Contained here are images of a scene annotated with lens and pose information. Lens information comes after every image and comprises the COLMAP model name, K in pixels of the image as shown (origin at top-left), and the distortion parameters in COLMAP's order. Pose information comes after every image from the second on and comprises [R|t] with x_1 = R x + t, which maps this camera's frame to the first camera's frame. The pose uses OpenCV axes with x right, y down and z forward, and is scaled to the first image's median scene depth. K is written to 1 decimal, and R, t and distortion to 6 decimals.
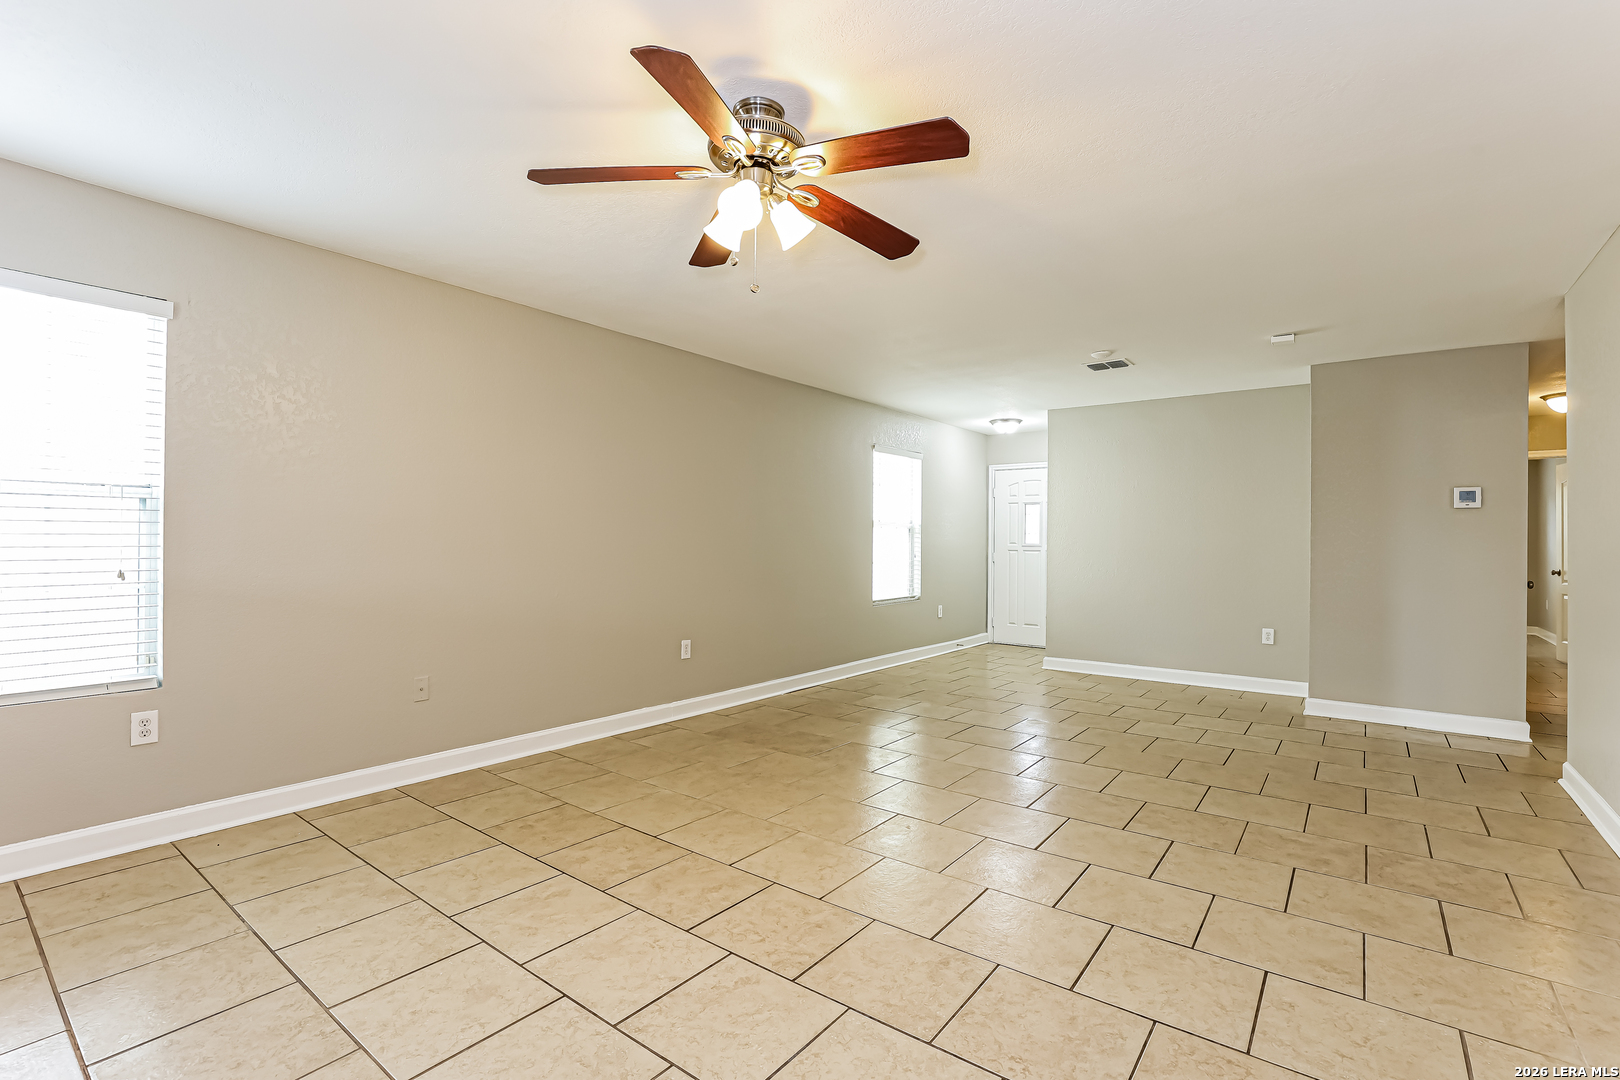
lens RADIAL K [[737.6, 0, 831.3], [0, 737.6, 529.1], [0, 0, 1]] dist [-0.022849, 0.002359]
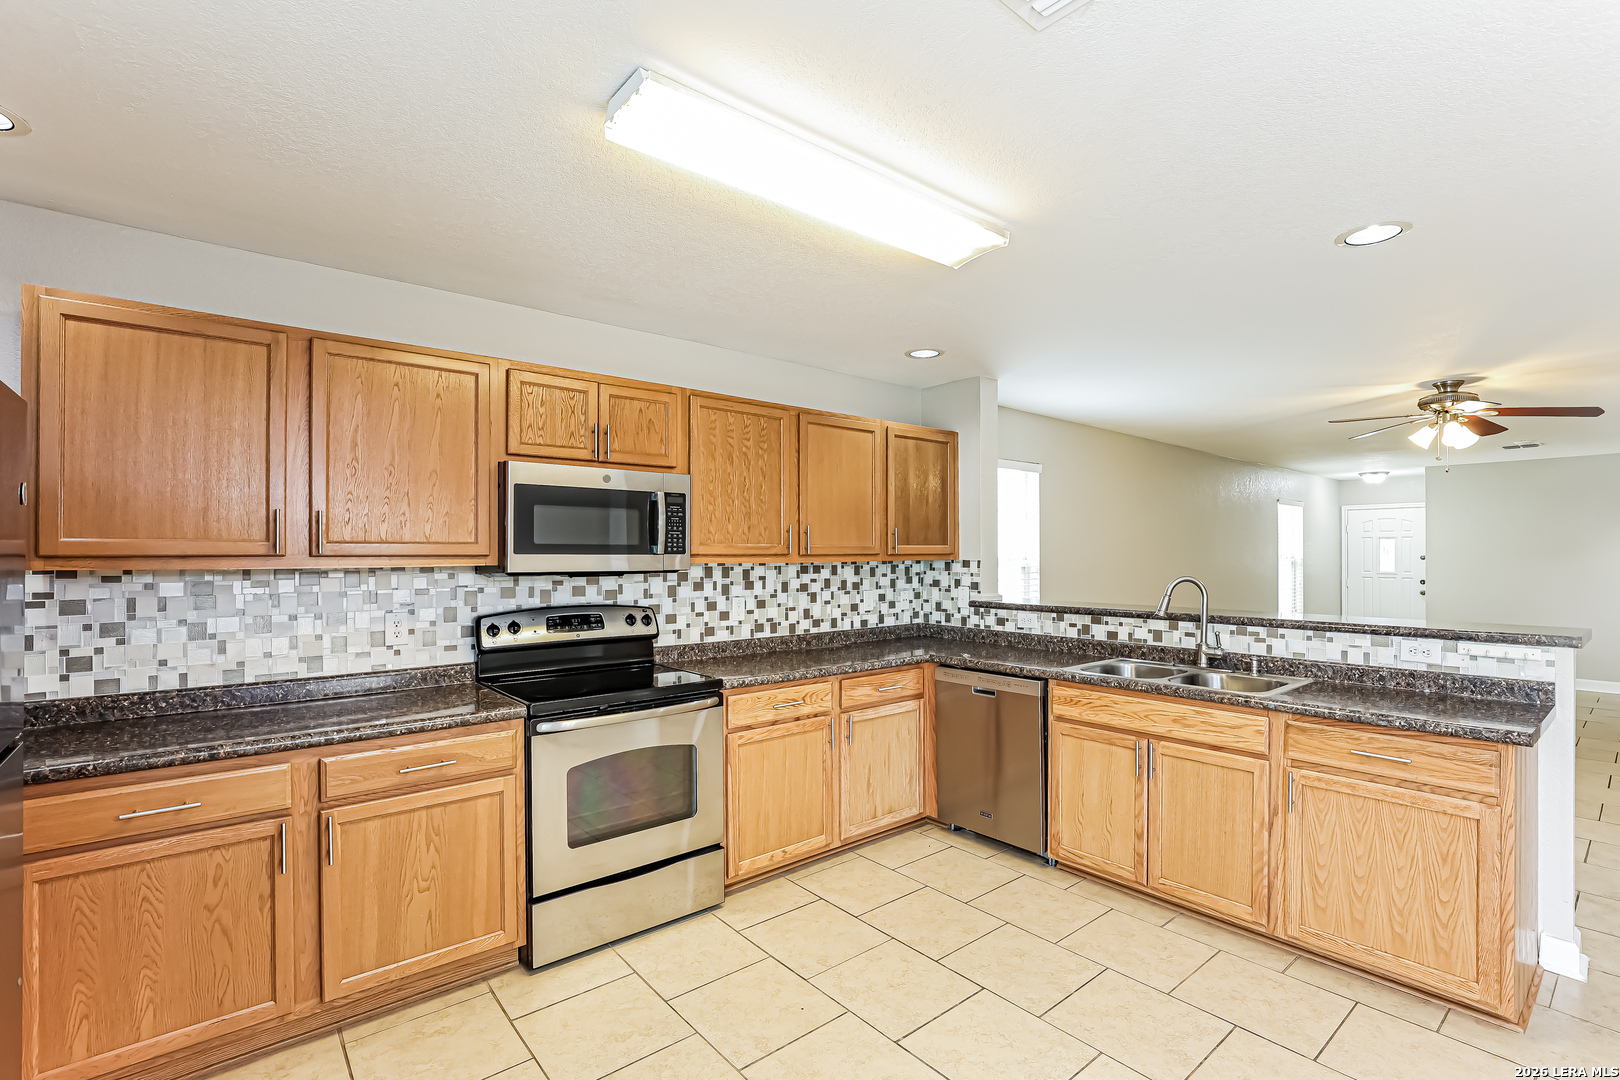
lens RADIAL K [[737.6, 0, 837.8], [0, 737.6, 553.9], [0, 0, 1]] dist [-0.022849, 0.002359]
pose [[0.975852, -0.007607, -0.218299, -0.690810], [0.011424, 0.999803, 0.016232, -0.078668], [0.218132, -0.018334, 0.975747, -0.707545]]
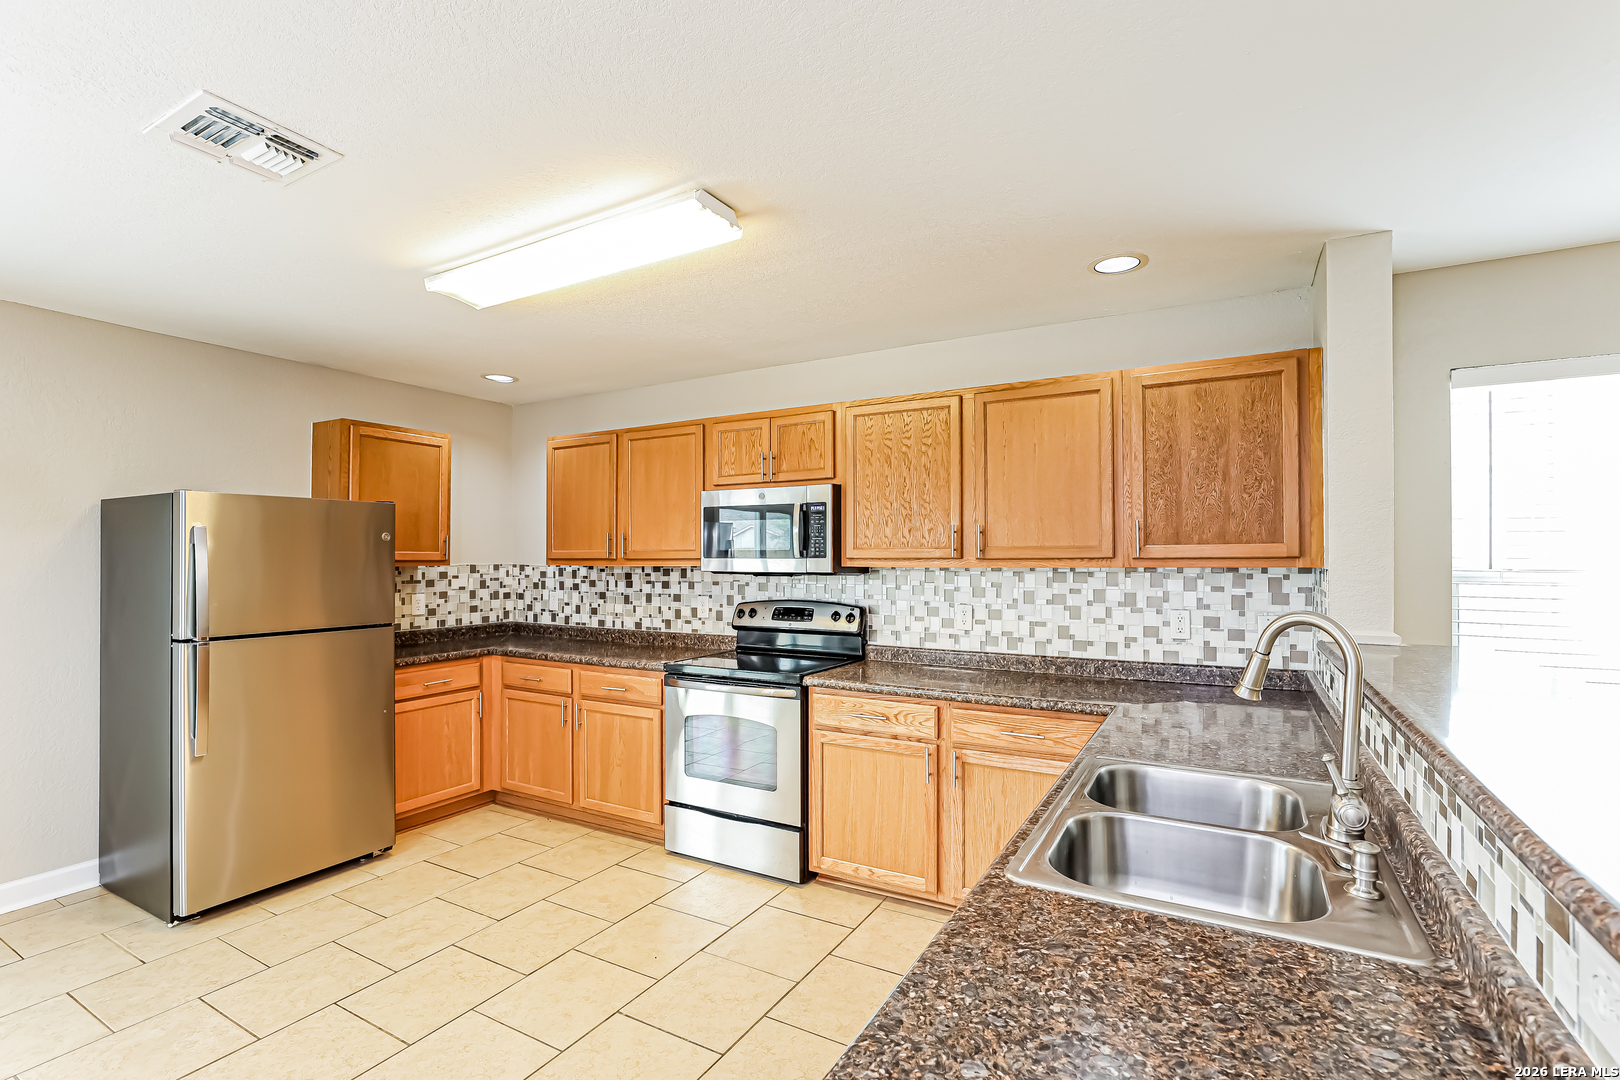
lens RADIAL K [[737.6, 0, 814.1], [0, 737.6, 556.3], [0, 0, 1]] dist [-0.022849, 0.002359]
pose [[0.125280, -0.007280, -0.992095, -0.198288], [0.021445, 0.999759, -0.004628, -0.066542], [0.991890, -0.020695, 0.125406, -0.120878]]
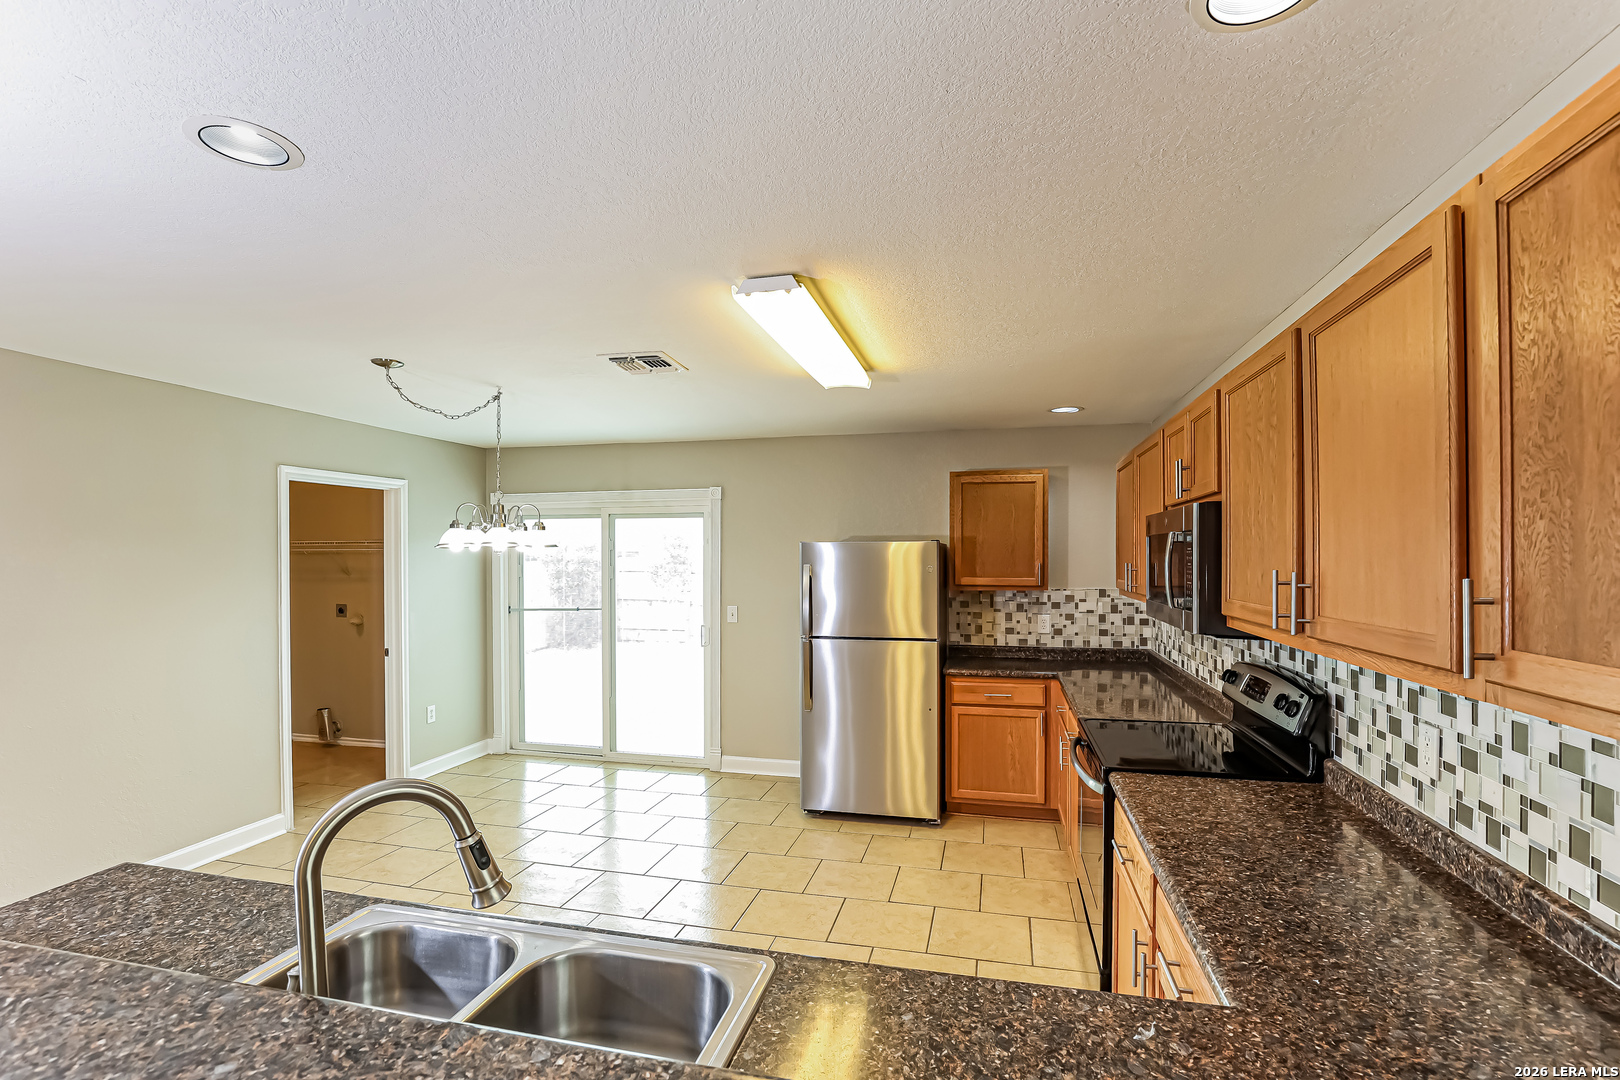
lens RADIAL K [[737.6, 0, 824.0], [0, 737.6, 556.8], [0, 0, 1]] dist [-0.022849, 0.002359]
pose [[-0.916516, -0.005606, -0.399958, -0.531211], [0.002533, 0.999800, -0.019818, -0.099580], [0.399989, -0.019177, -0.916319, 0.394034]]
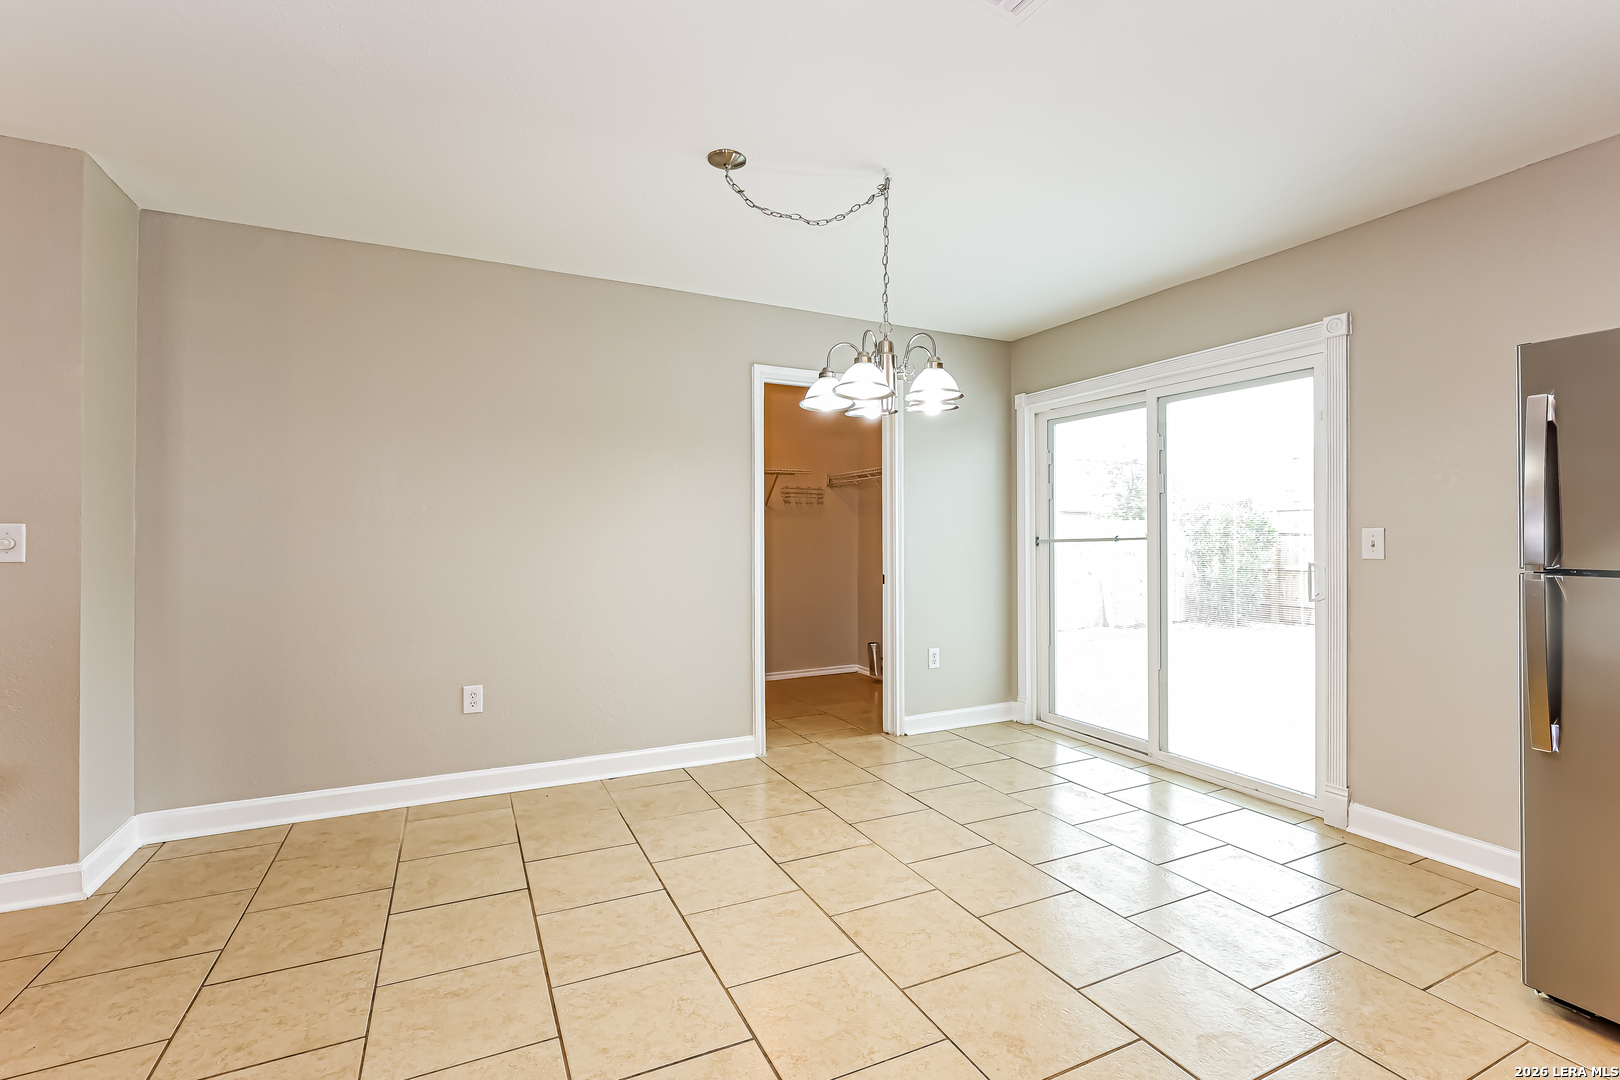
lens RADIAL K [[737.6, 0, 803.4], [0, 737.6, 525.9], [0, 0, 1]] dist [-0.022849, 0.002359]
pose [[-0.891206, -0.001505, 0.453596, -0.736241], [-0.014235, 0.999595, -0.024651, -0.015947], [-0.453375, -0.028426, -0.890866, -0.005959]]
